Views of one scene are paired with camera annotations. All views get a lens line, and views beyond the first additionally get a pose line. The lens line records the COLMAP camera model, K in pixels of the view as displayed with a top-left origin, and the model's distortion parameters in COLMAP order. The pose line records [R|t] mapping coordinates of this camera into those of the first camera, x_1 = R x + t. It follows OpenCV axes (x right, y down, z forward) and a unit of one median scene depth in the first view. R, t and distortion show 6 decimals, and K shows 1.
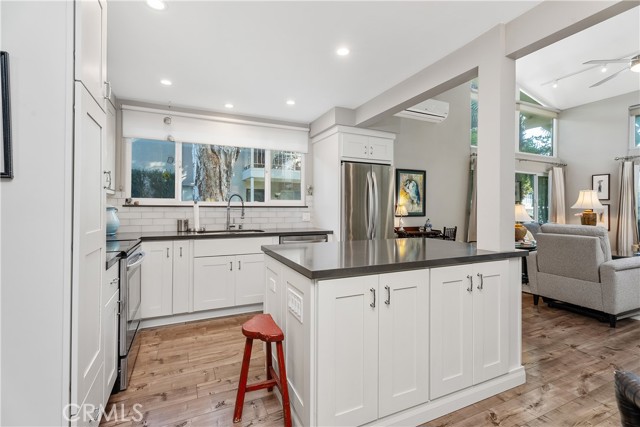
lens RADIAL K [[297.5, 0, 317.3], [0, 297.5, 209.9], [0, 0, 1]] dist [-0.005382, 0.000590]
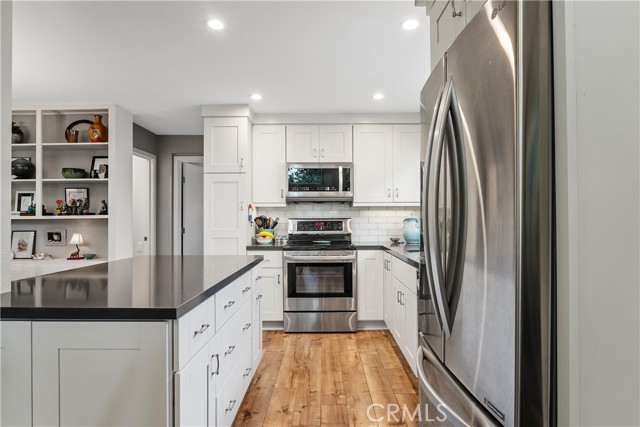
lens RADIAL K [[336.9, 0, 319.2], [0, 336.9, 217.0], [0, 0, 1]] dist [0.000557, 0.000110]
pose [[-0.424931, -0.006691, -0.905201, 0.358577], [-0.003892, 0.999977, -0.005565, -0.003440], [0.905217, 0.001158, -0.424947, 0.749377]]
